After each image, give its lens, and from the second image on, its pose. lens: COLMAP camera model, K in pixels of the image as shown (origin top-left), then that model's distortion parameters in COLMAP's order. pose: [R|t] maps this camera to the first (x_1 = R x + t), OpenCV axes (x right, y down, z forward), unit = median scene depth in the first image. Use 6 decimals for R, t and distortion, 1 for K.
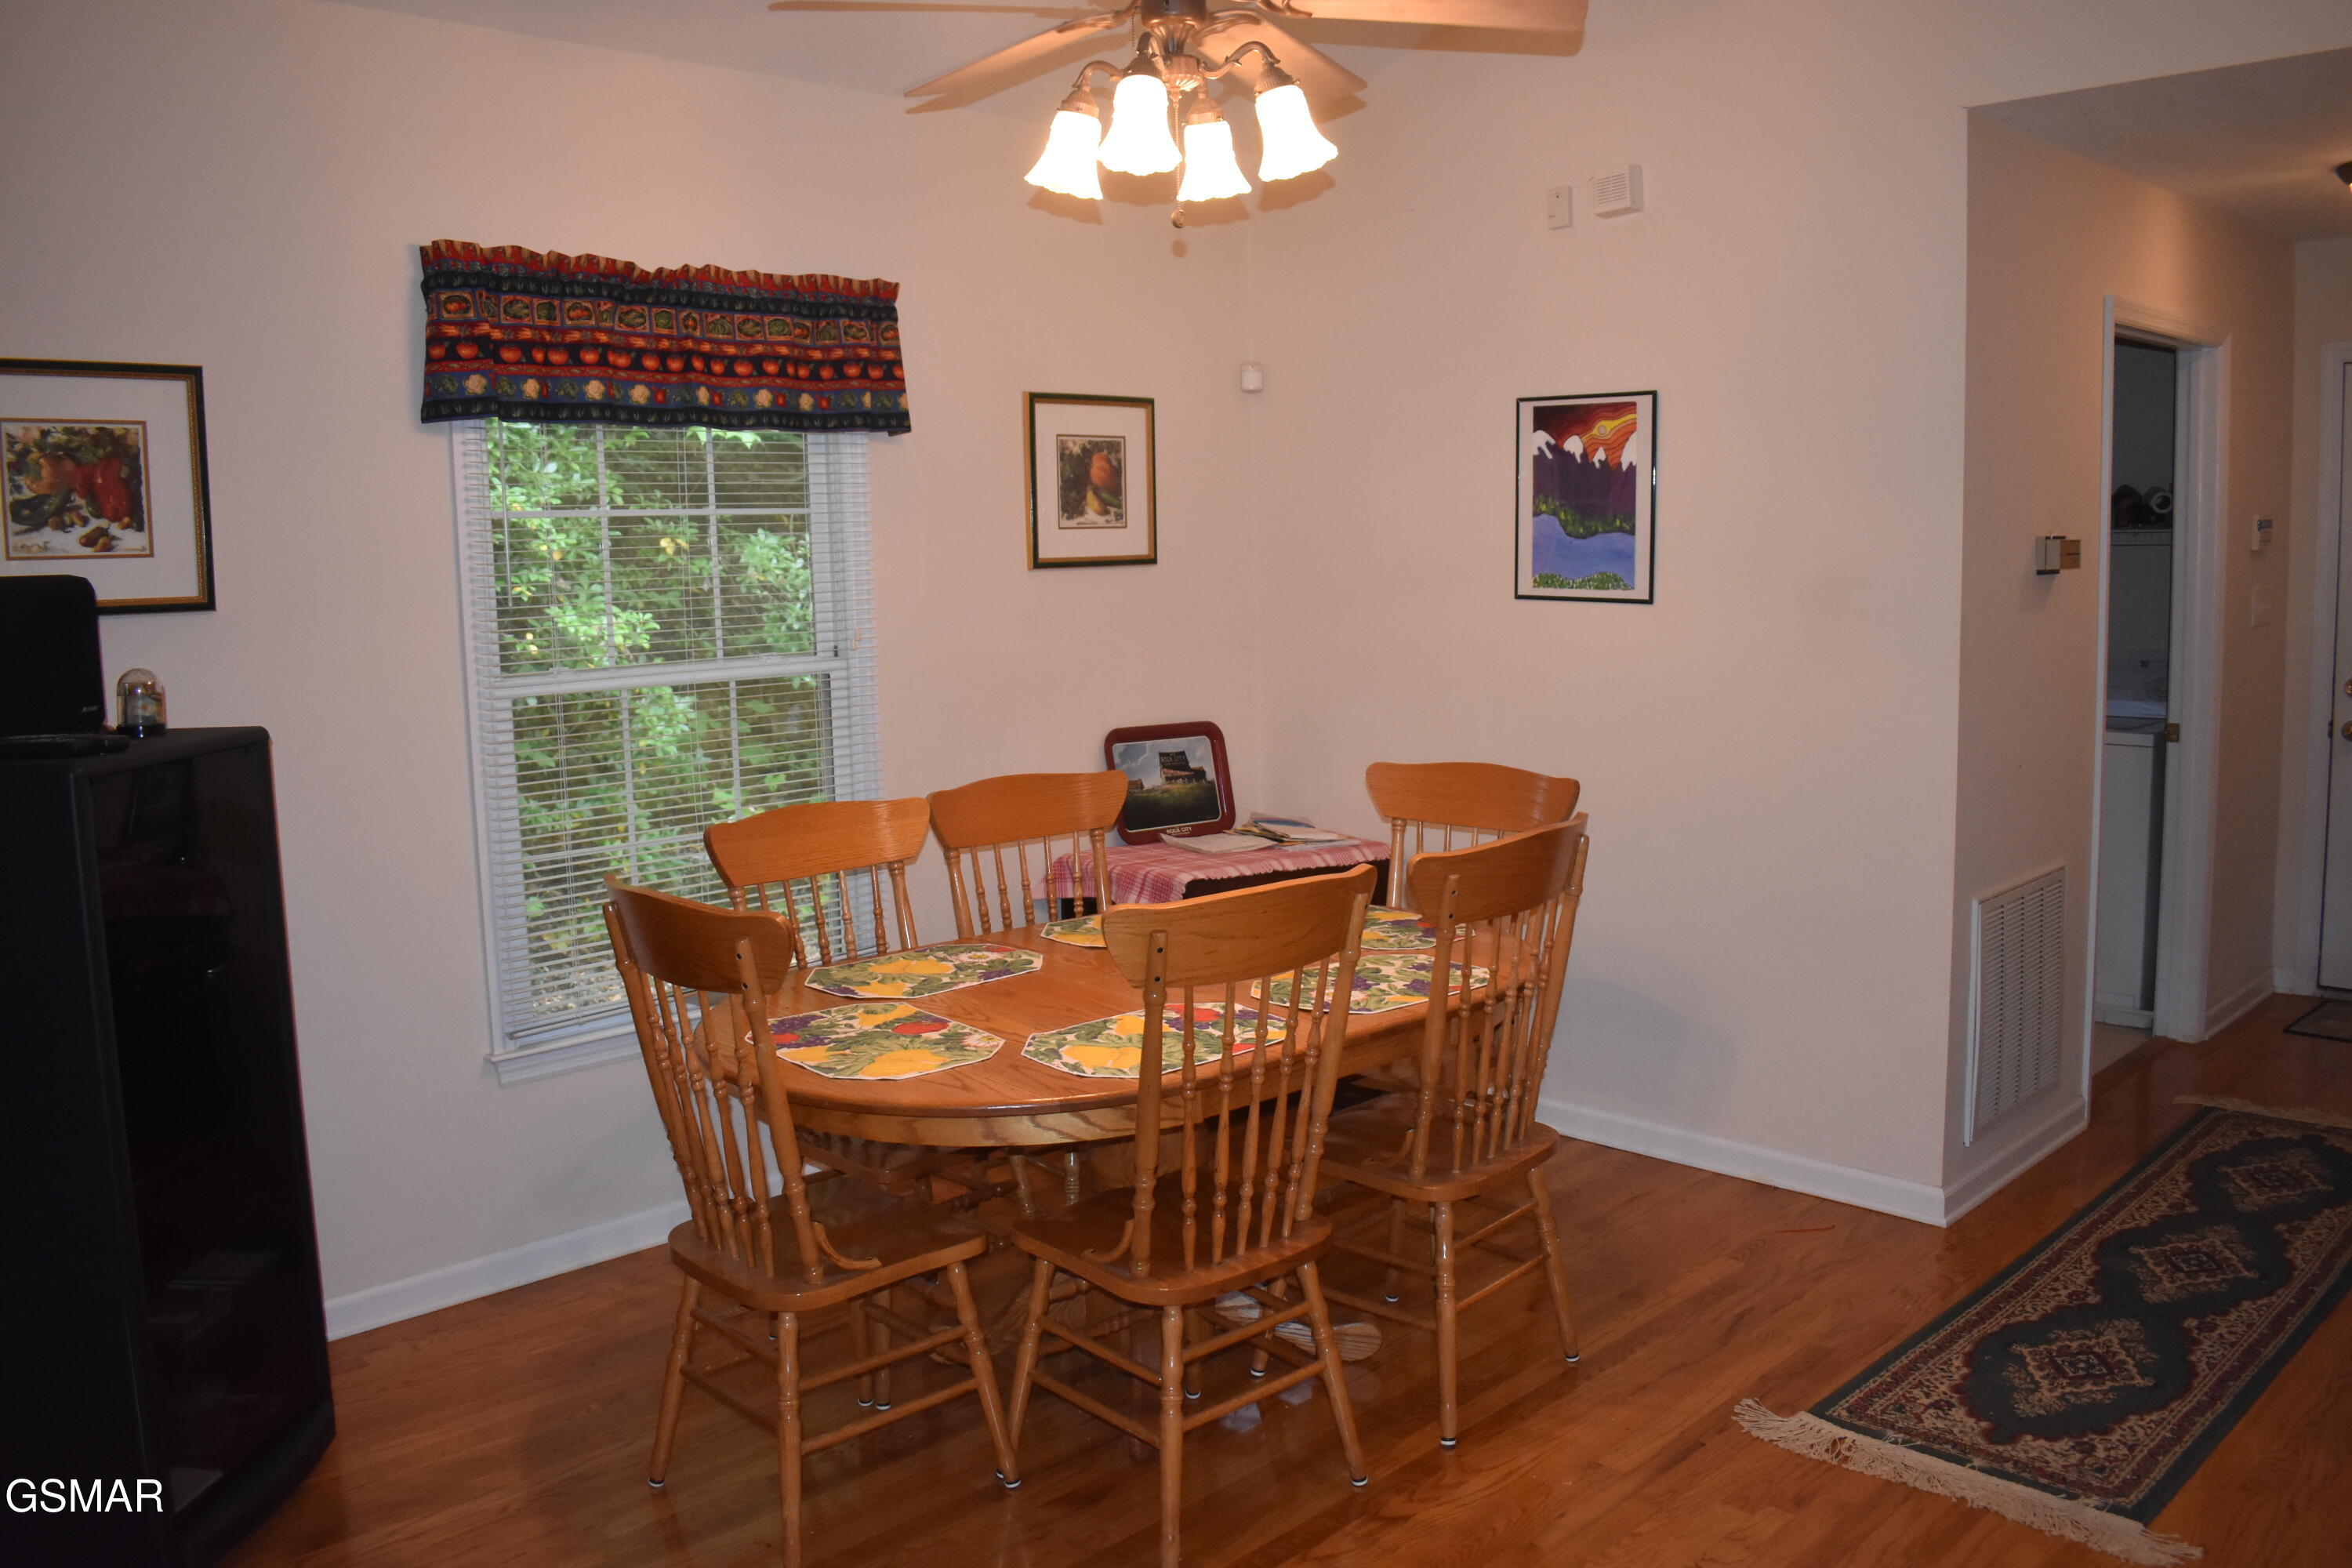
lens RADIAL K [[1825.0, 0, 1169.6], [0, 1825.0, 780.1], [0, 0, 1]] dist [-0.091552, 0.009248]
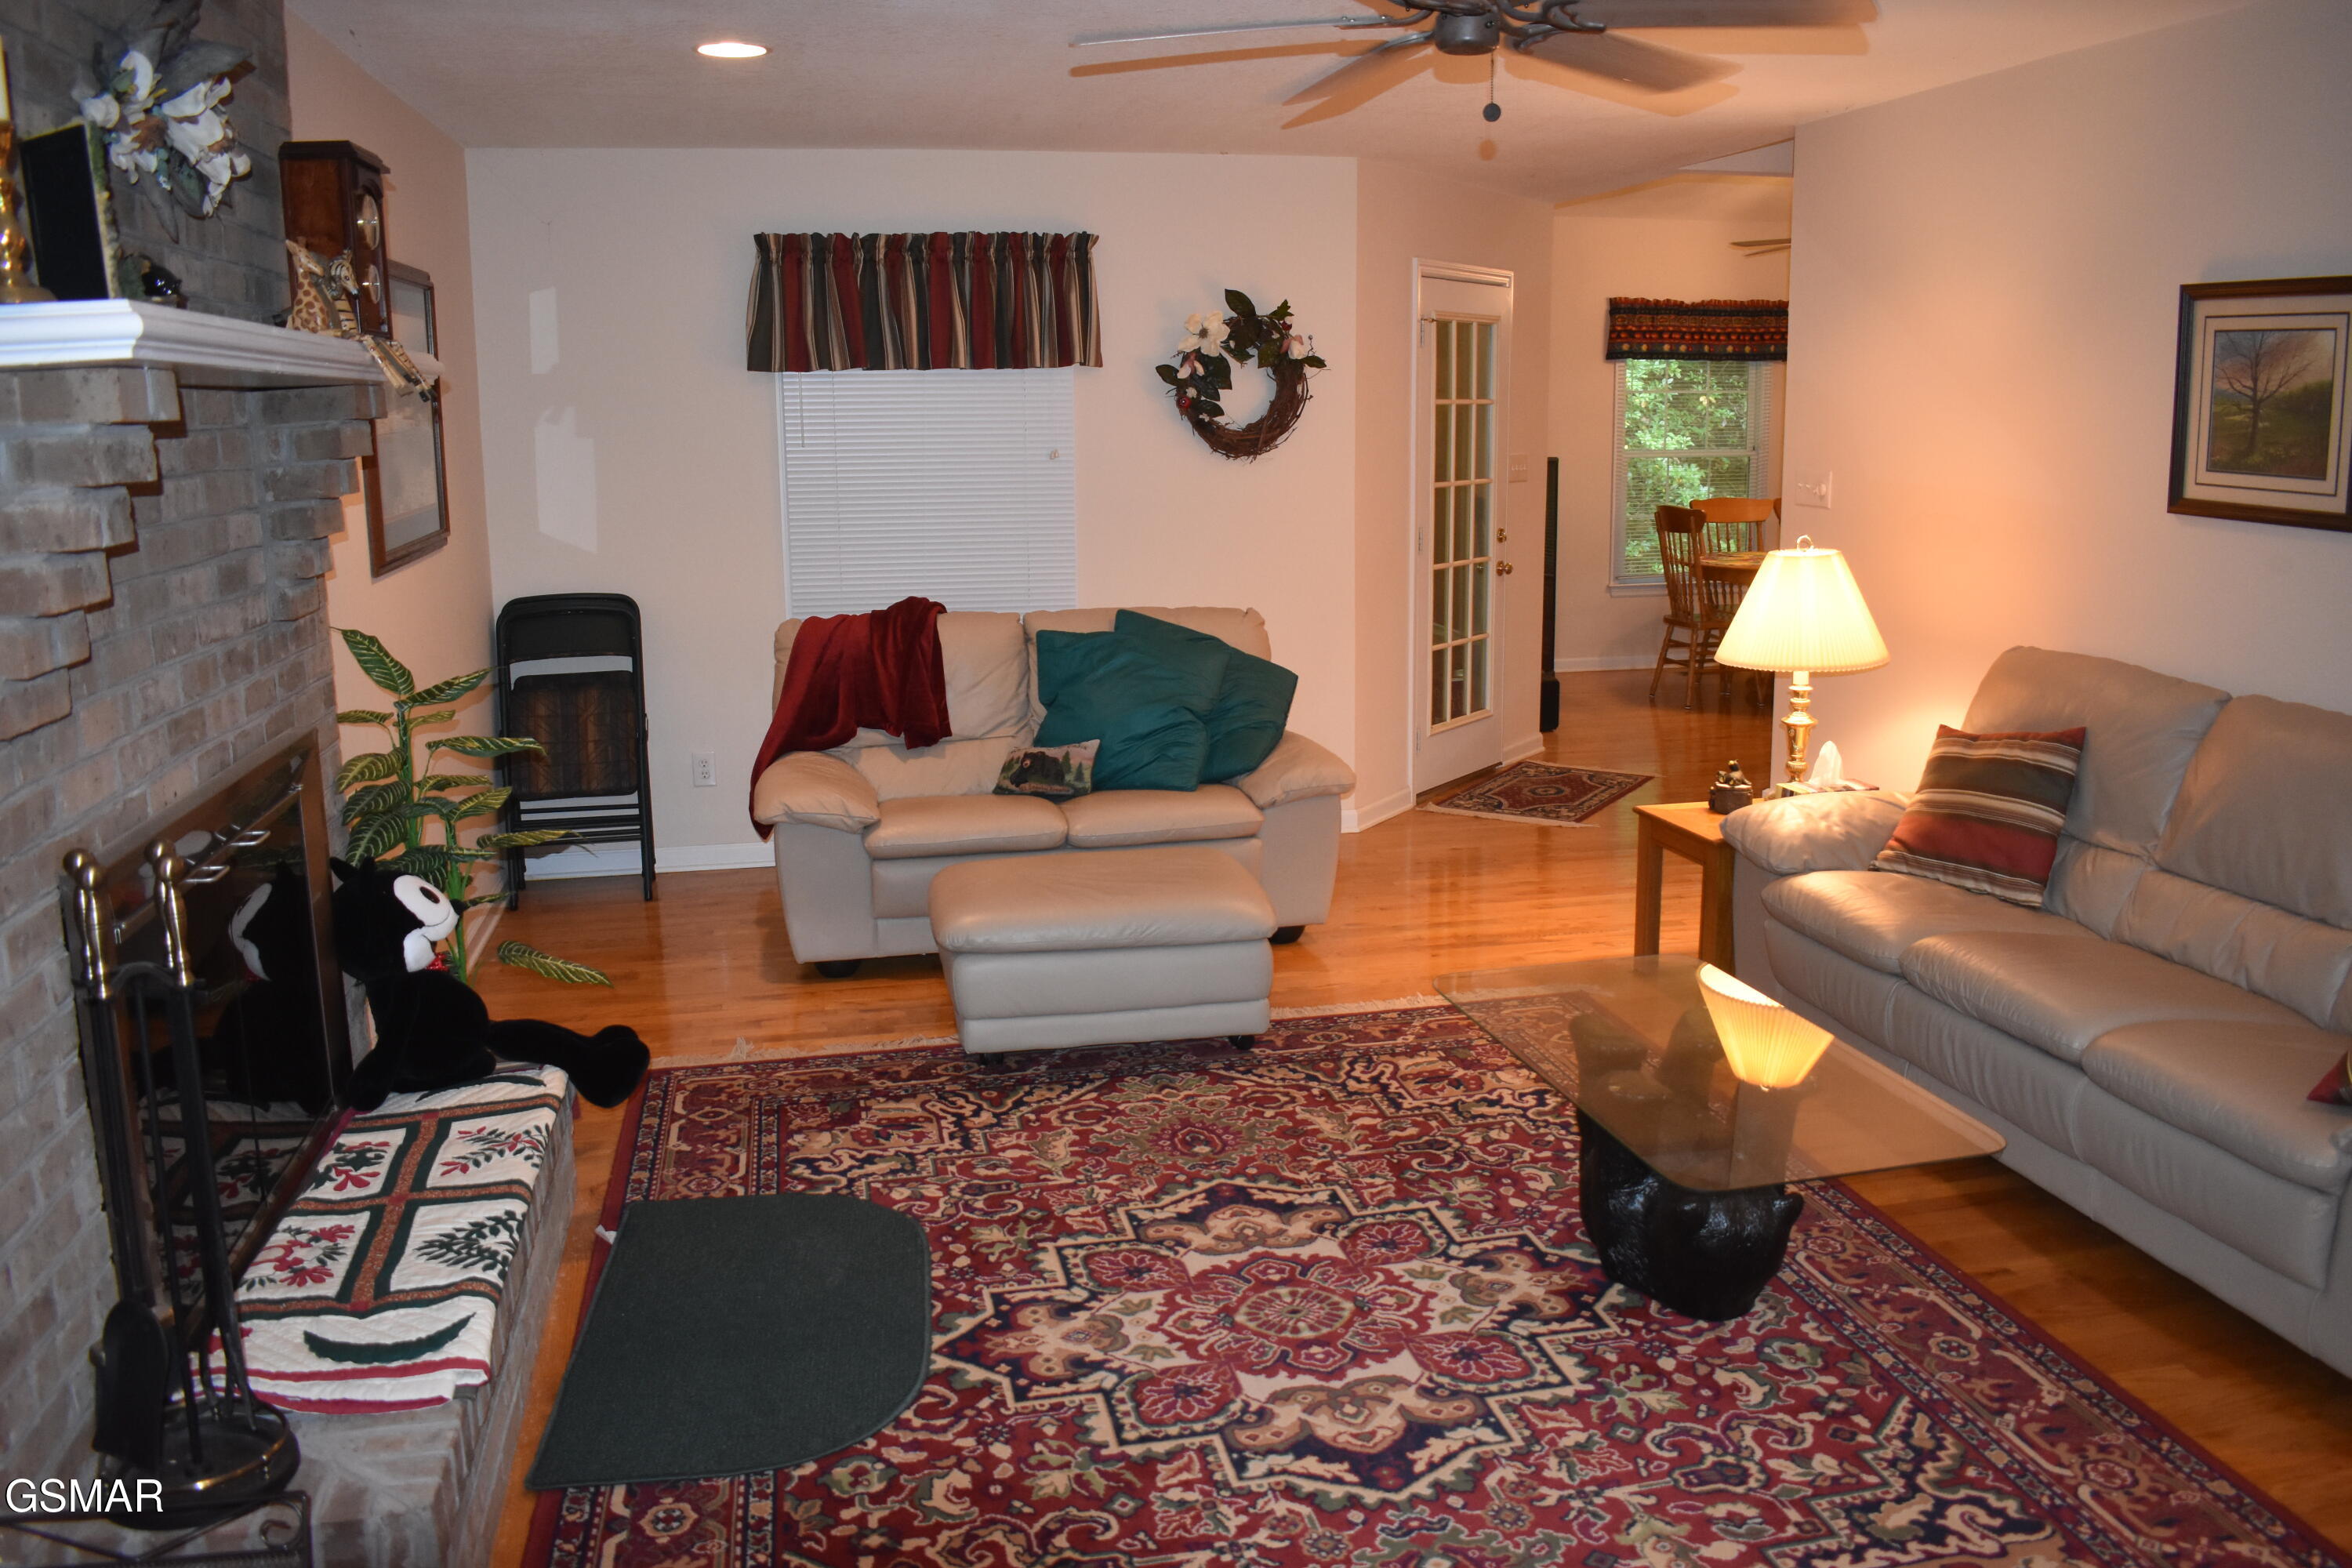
lens RADIAL K [[1825.0, 0, 1159.2], [0, 1825.0, 780.0], [0, 0, 1]] dist [-0.091552, 0.009248]
pose [[0.839117, 0.115503, -0.531546, 0.541778], [-0.070284, 0.992027, 0.104611, 0.195365], [0.539391, -0.050422, 0.840545, -1.677023]]
